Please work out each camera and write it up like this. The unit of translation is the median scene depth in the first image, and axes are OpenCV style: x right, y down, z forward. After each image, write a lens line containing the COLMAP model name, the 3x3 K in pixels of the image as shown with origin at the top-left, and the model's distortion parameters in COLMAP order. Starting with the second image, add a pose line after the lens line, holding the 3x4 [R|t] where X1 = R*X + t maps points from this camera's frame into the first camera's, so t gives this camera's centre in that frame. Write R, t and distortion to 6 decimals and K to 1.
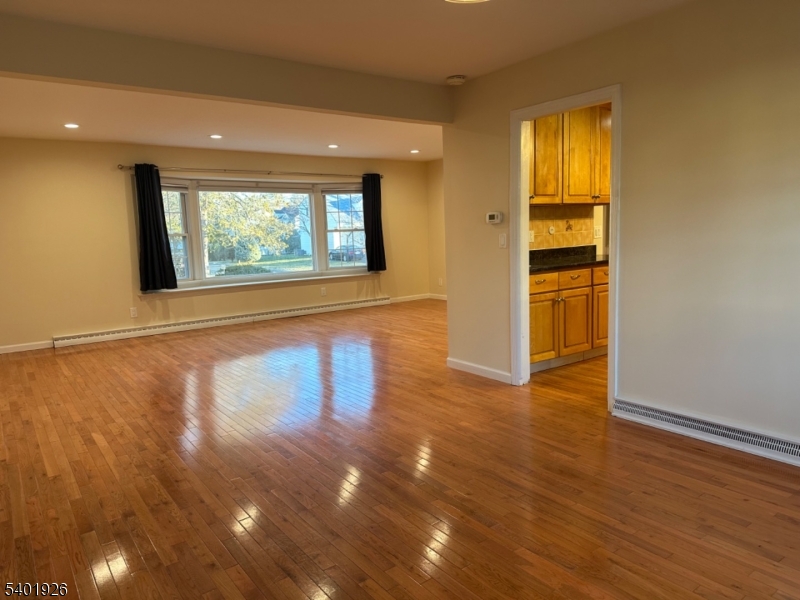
lens RADIAL K [[555.1, 0, 406.6], [0, 555.1, 297.9], [0, 0, 1]] dist [0.073453, -0.093305]
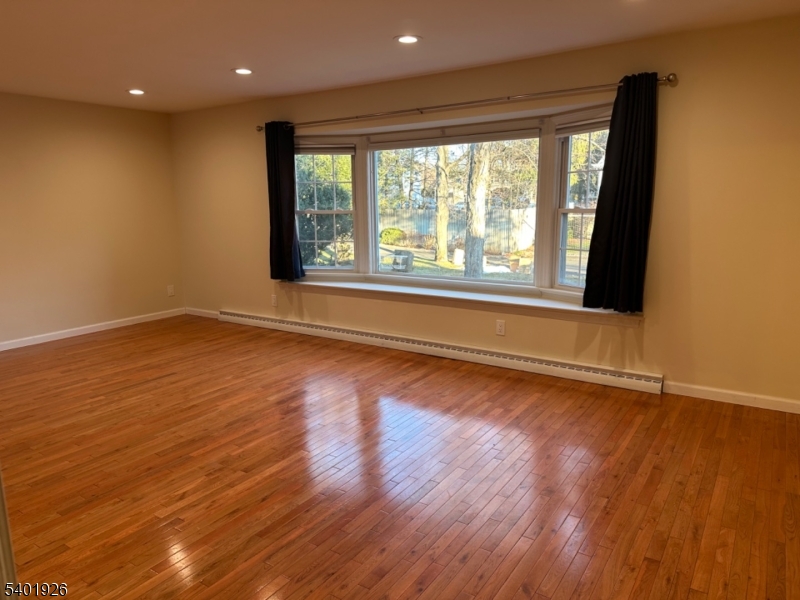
lens RADIAL K [[555.1, 0, 400.1], [0, 555.1, 297.8], [0, 0, 1]] dist [0.073453, -0.093305]
pose [[0.330237, 0.194106, -0.923724, 0.339376], [-0.111214, 0.979812, 0.166133, -0.130596], [0.937323, 0.047868, 0.345157, 0.814408]]
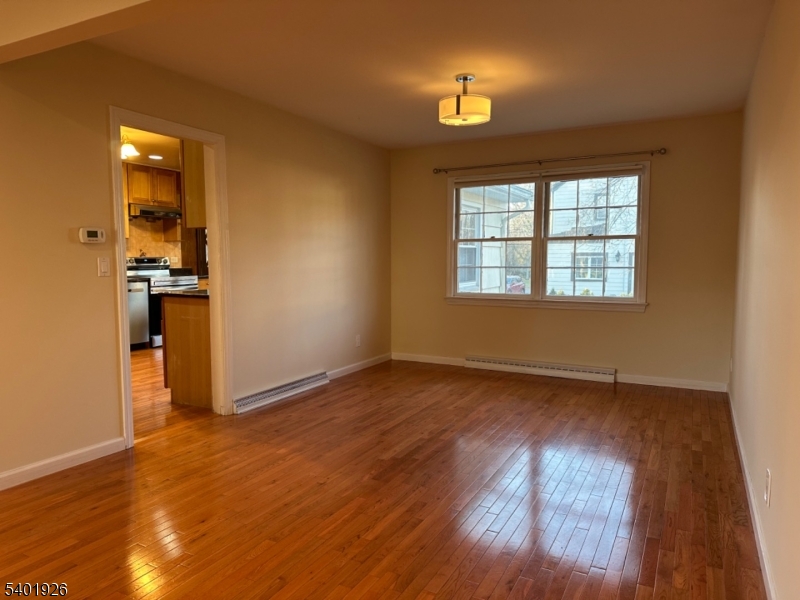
lens RADIAL K [[555.1, 0, 402.9], [0, 555.1, 299.2], [0, 0, 1]] dist [0.073453, -0.093305]
pose [[-0.434624, -0.033122, 0.900003, -0.390533], [0.122040, 0.987940, 0.095293, -0.046118], [-0.892305, 0.151253, -0.425340, 0.544155]]
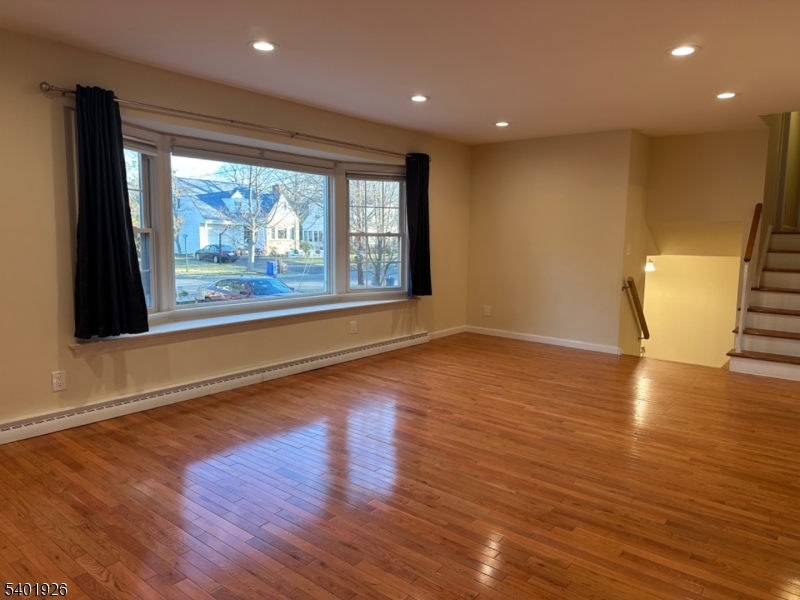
lens RADIAL K [[555.1, 0, 400.5], [0, 555.1, 299.9], [0, 0, 1]] dist [0.073453, -0.093305]
pose [[0.968843, 0.020726, 0.246806, -0.289596], [-0.019880, 0.999785, -0.005921, -0.045681], [-0.246876, 0.000830, 0.969047, 0.398932]]
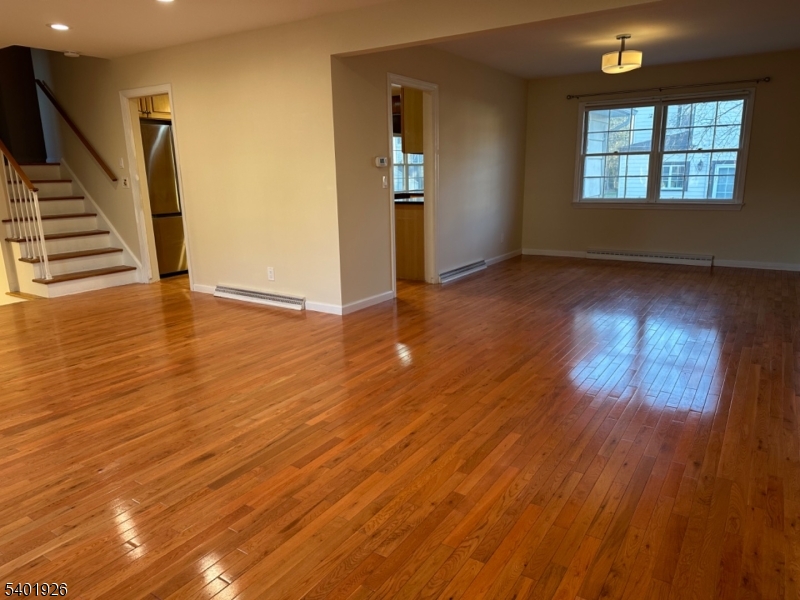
lens RADIAL K [[555.1, 0, 403.2], [0, 555.1, 300.6], [0, 0, 1]] dist [0.073453, -0.093305]
pose [[-0.344020, -0.171572, 0.923154, -0.554368], [0.141438, 0.962477, 0.231589, -0.071831], [-0.928249, 0.210240, -0.306845, 0.777366]]
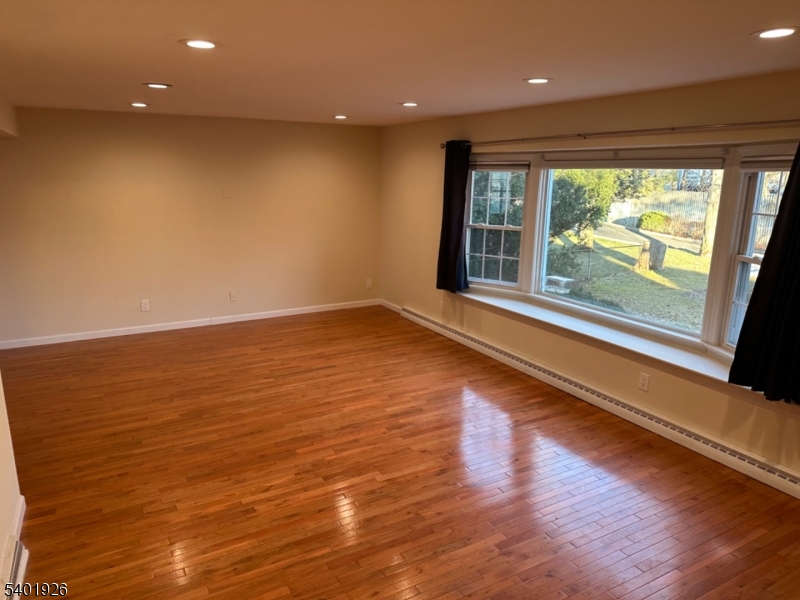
lens RADIAL K [[555.1, 0, 394.9], [0, 555.1, 297.7], [0, 0, 1]] dist [0.073453, -0.093305]
pose [[-0.135297, 0.253195, -0.957908, 0.358940], [-0.123328, 0.954975, 0.269839, -0.205156], [0.983100, 0.154645, -0.097979, 0.928916]]
